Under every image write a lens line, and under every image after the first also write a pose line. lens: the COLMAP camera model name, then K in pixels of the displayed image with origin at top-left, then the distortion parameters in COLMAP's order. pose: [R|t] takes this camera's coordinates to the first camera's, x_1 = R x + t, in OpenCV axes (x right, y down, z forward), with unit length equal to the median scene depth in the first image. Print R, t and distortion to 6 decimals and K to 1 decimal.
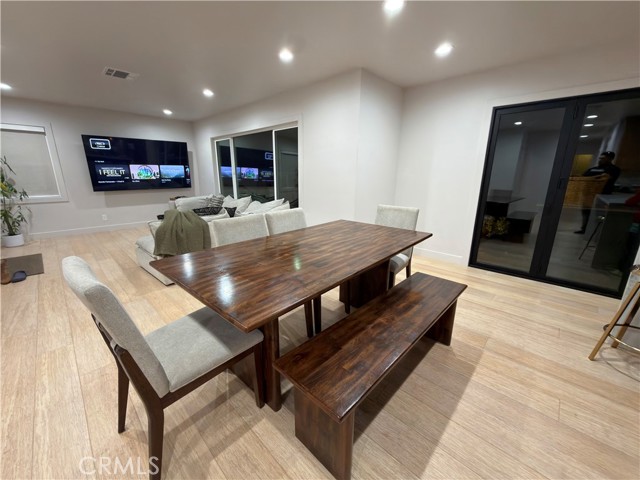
lens RADIAL K [[255.1, 0, 319.2], [0, 255.1, 238.7], [0, 0, 1]] dist [0.003025, -0.000253]
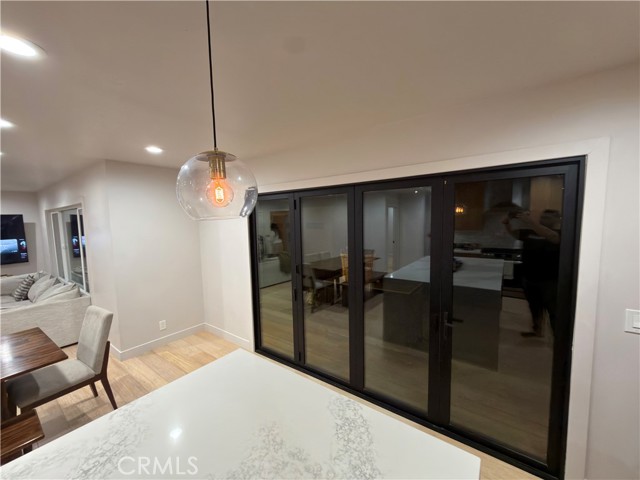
lens RADIAL K [[255.1, 0, 320.3], [0, 255.1, 238.5], [0, 0, 1]] dist [0.003025, -0.000253]
pose [[0.991077, -0.041944, 0.126520, 0.468106], [0.062194, 0.985055, -0.160620, -0.088504], [-0.117892, 0.167056, 0.978874, -0.007265]]
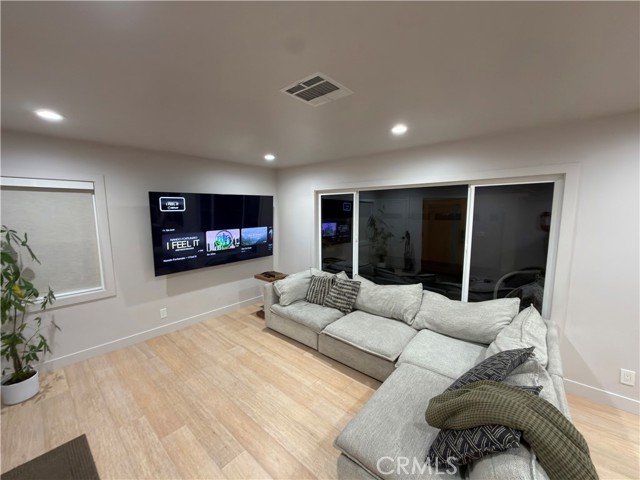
lens RADIAL K [[255.1, 0, 319.5], [0, 255.1, 238.6], [0, 0, 1]] dist [0.003025, -0.000253]
pose [[0.998699, -0.017927, 0.047732, -0.475231], [0.024269, 0.990441, -0.135789, -0.171331], [-0.044841, 0.136770, 0.989587, 0.322141]]
